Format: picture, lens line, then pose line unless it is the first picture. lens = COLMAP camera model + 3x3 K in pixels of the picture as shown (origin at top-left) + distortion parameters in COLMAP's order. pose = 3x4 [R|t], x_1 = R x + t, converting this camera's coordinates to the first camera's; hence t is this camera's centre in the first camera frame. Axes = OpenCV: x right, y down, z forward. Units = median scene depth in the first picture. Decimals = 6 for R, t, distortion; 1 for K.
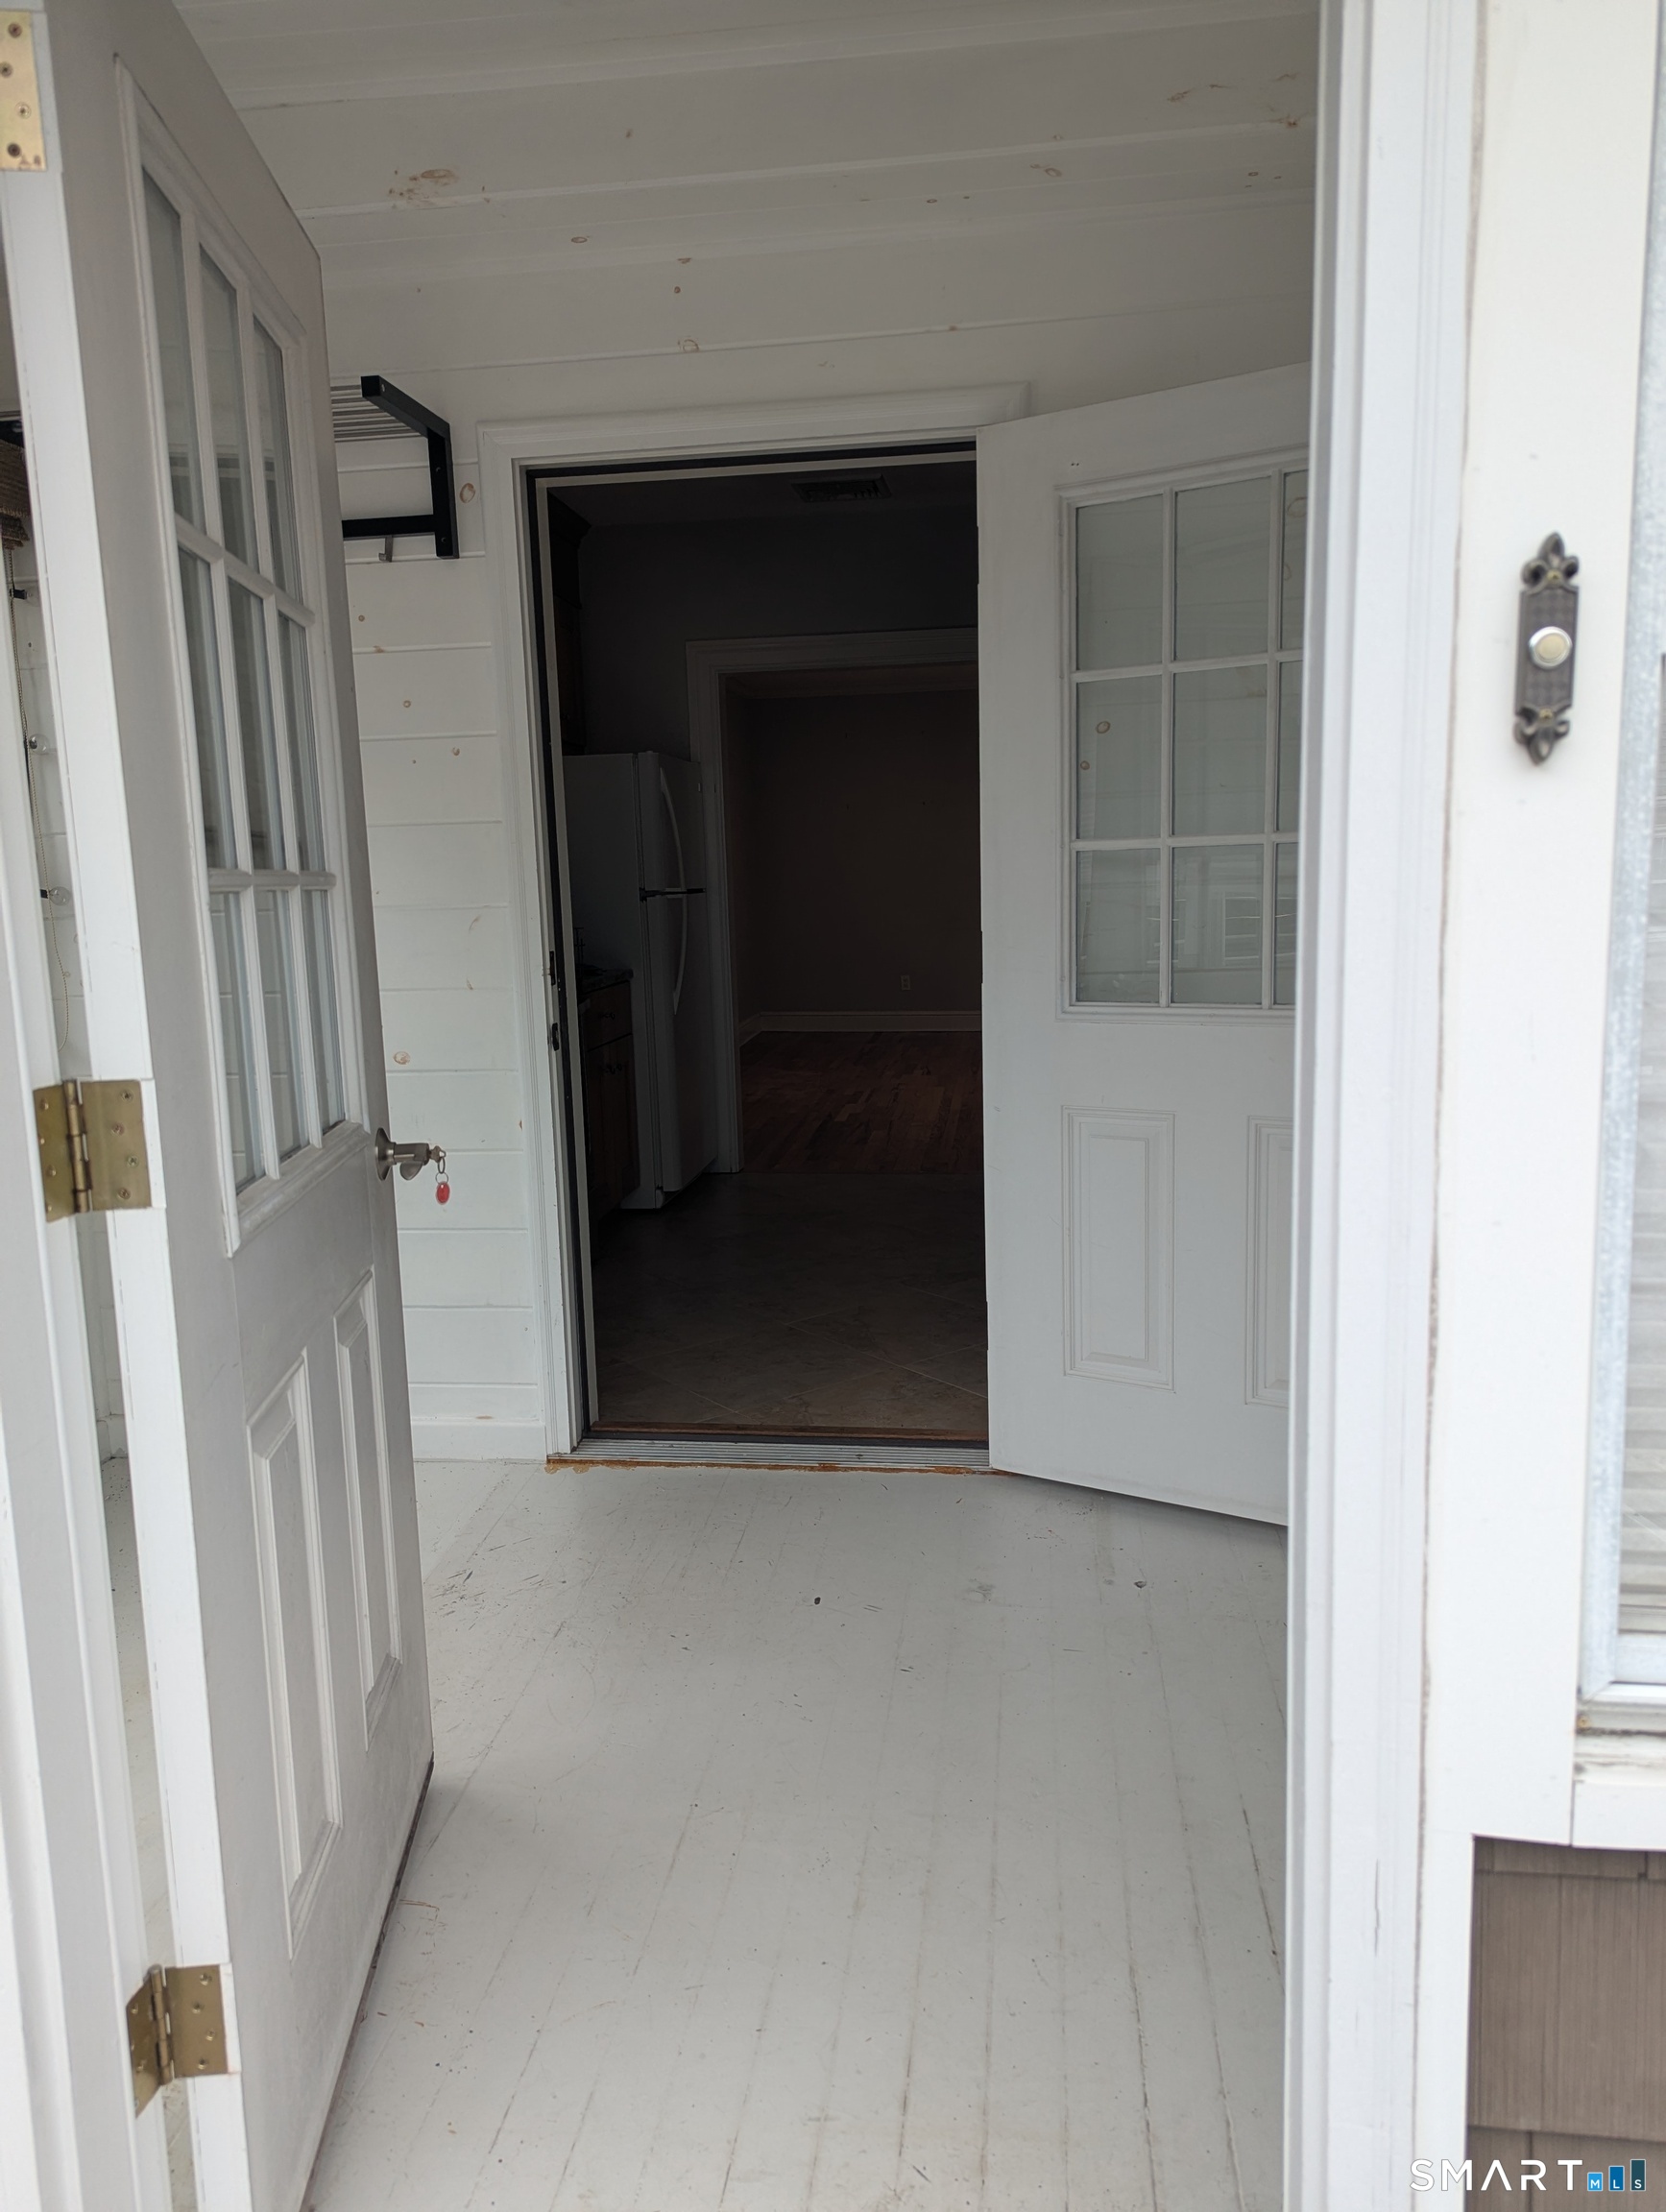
lens RADIAL K [[1556.8, 0, 820.3], [0, 1556.8, 1098.8], [0, 0, 1]] dist [0.058000, -0.052515]
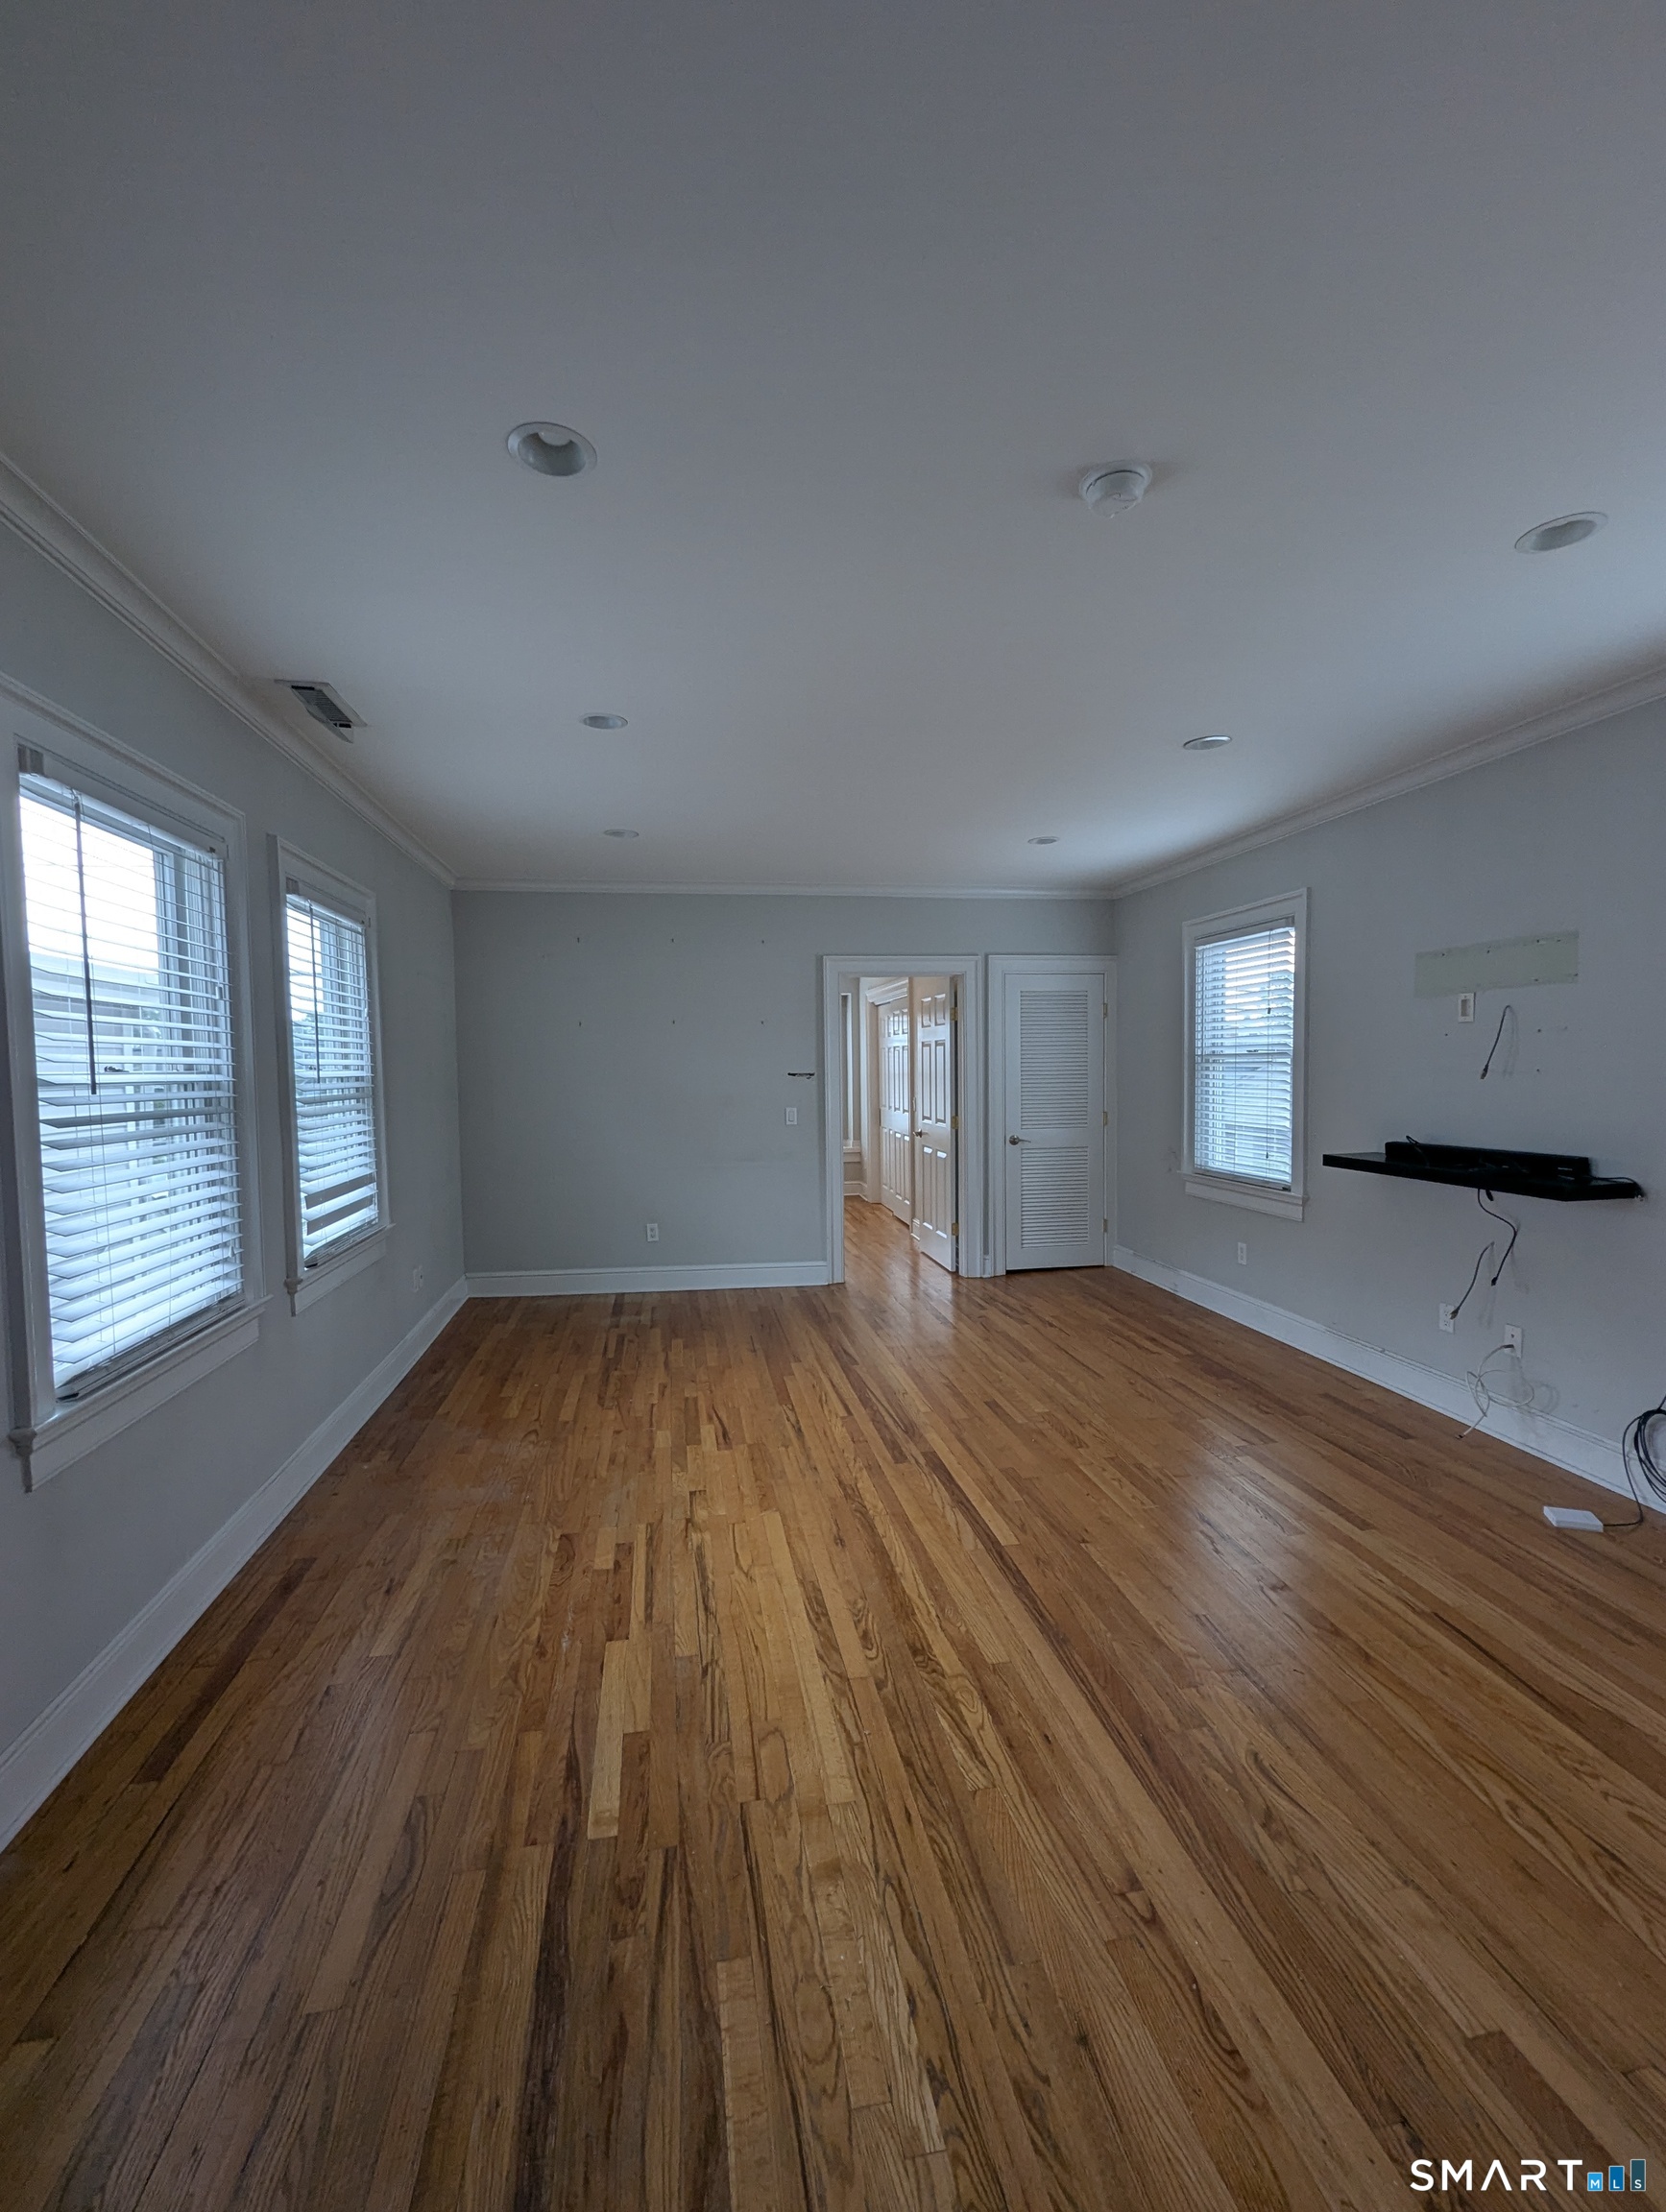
lens RADIAL K [[921.1, 0, 822.3], [0, 921.1, 1111.7], [0, 0, 1]] dist [0.002783, -0.001484]
pose [[0.957525, -0.000504, 0.288350, -0.000719], [0.029467, 0.994934, -0.096113, -0.176674], [-0.286841, 0.100527, 0.952689, 0.992307]]
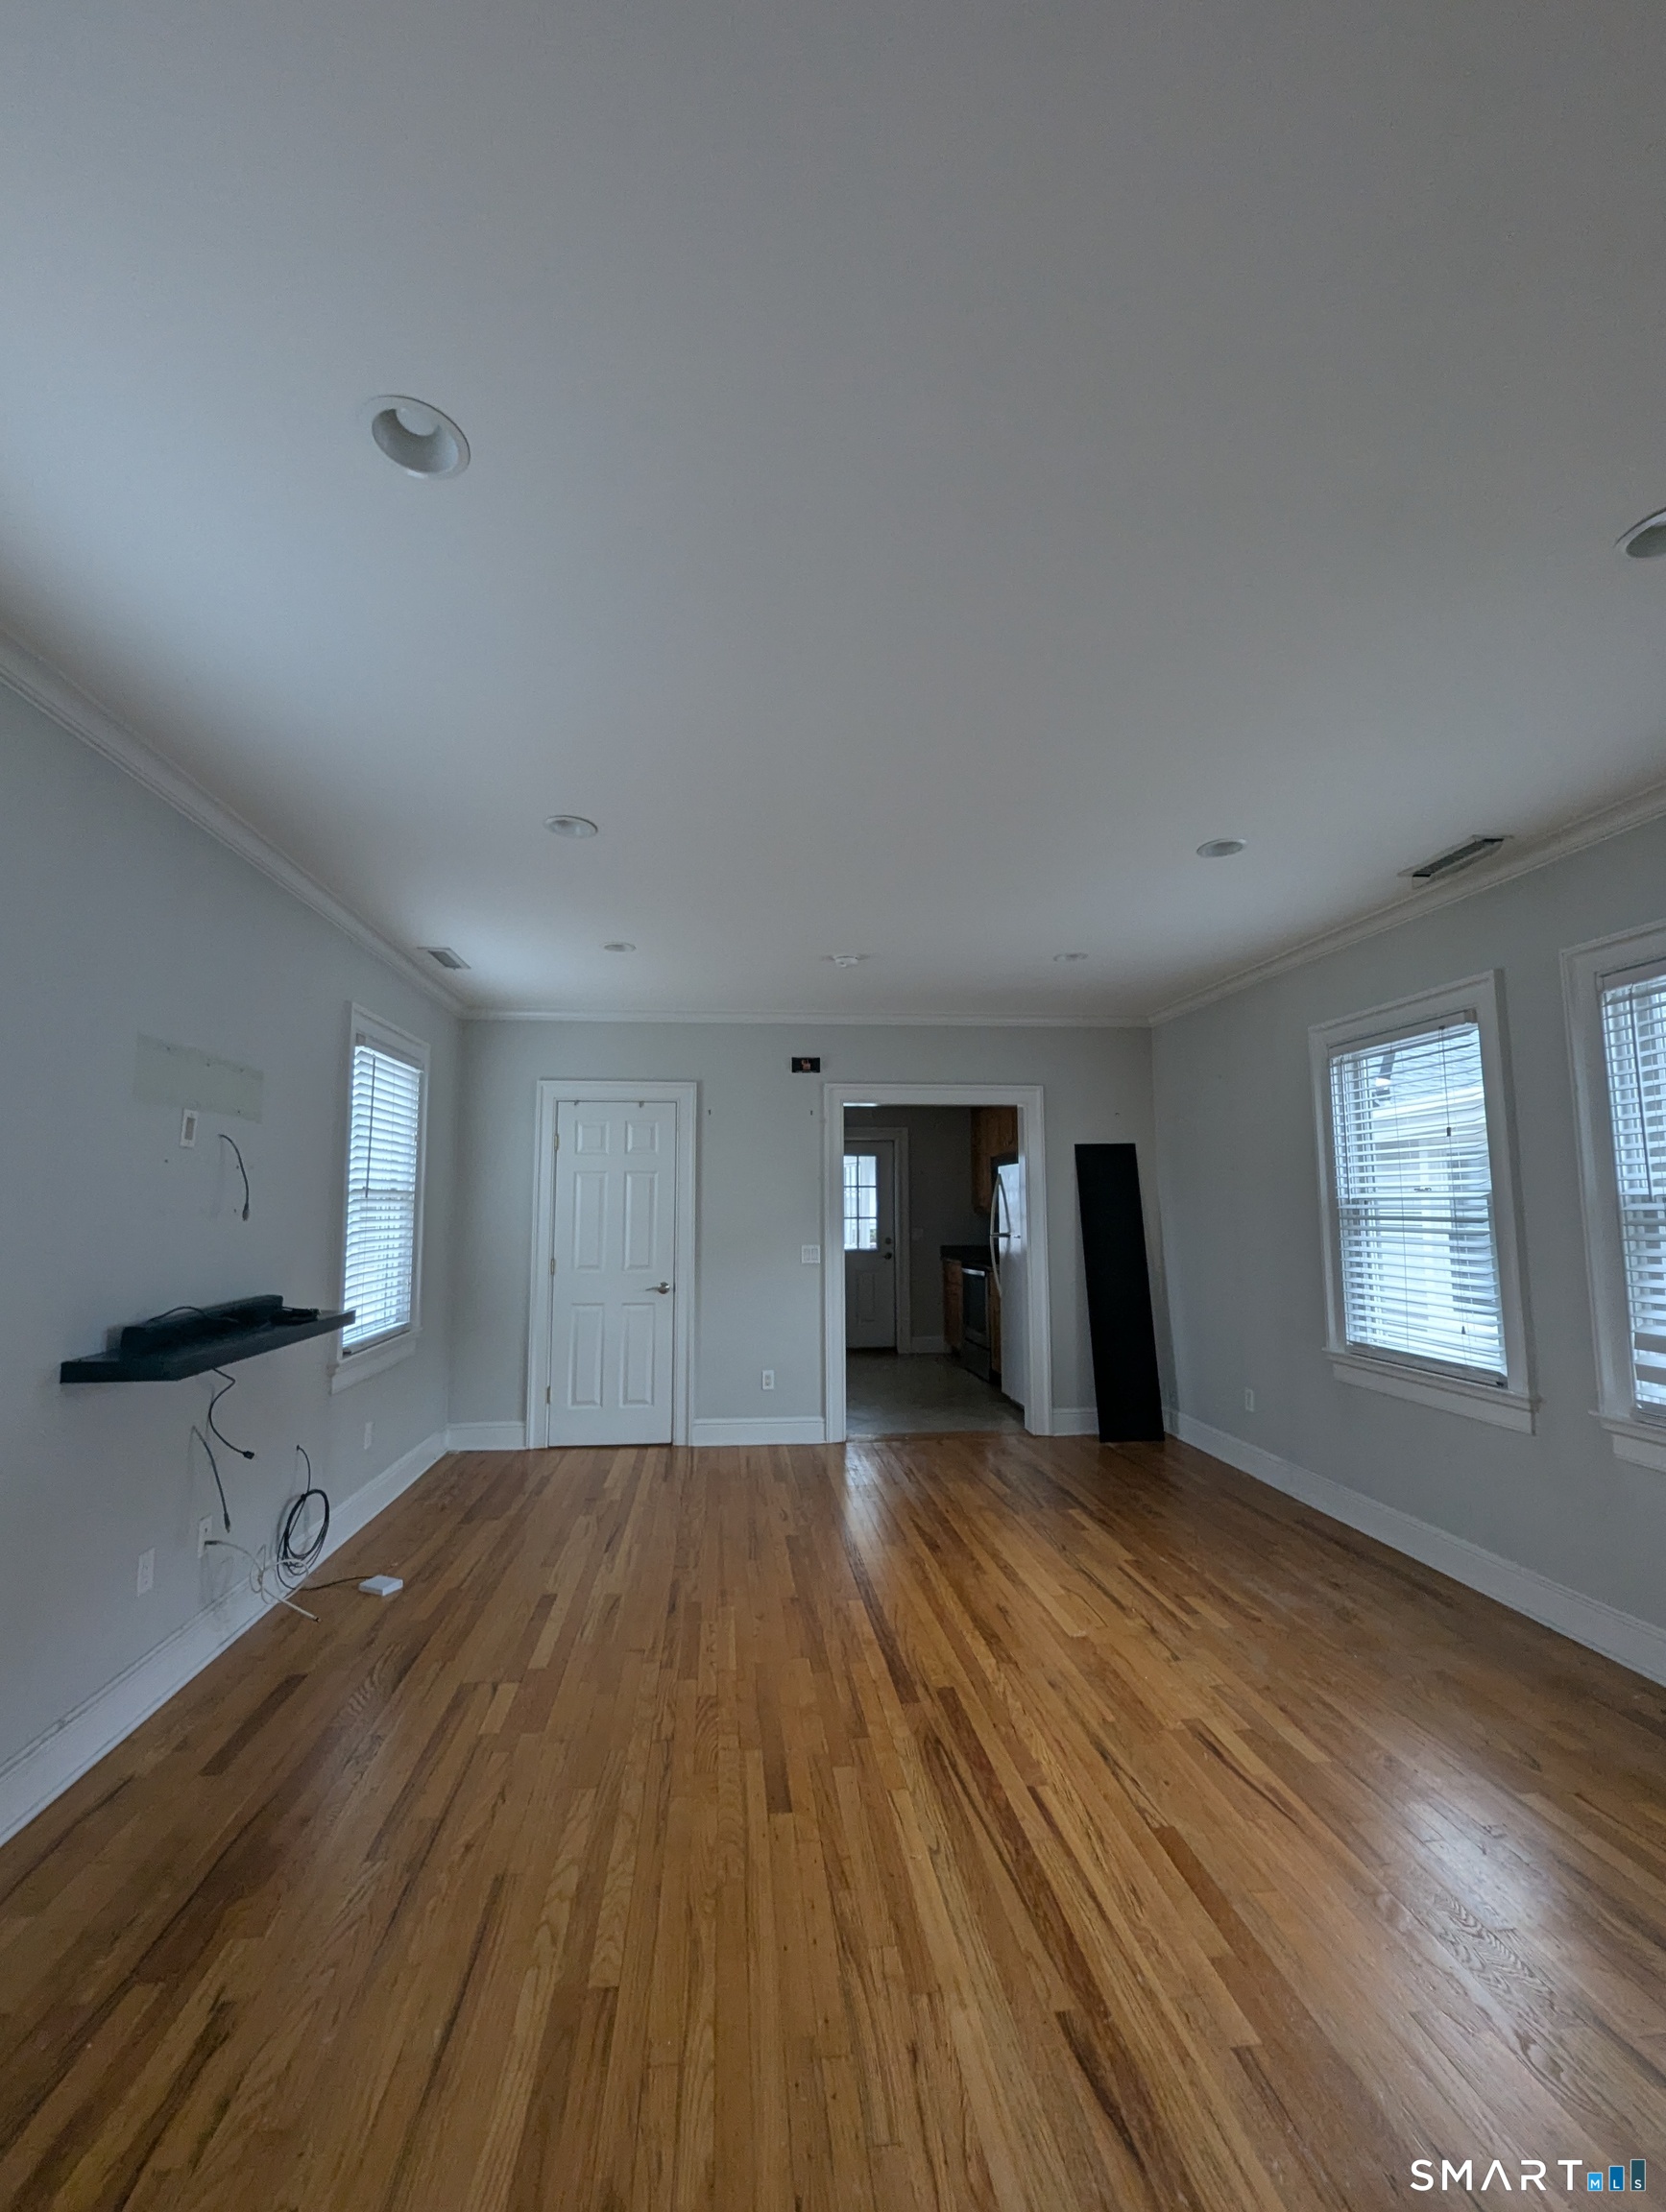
lens RADIAL K [[915.3, 0, 825.8], [0, 915.3, 1113.8], [0, 0, 1]] dist [0.005197, -0.003352]
pose [[-0.971653, 0.005933, -0.236338, 0.364927], [-0.005281, 0.998891, 0.046790, -0.316651], [0.236353, 0.046712, -0.970544, 1.933705]]
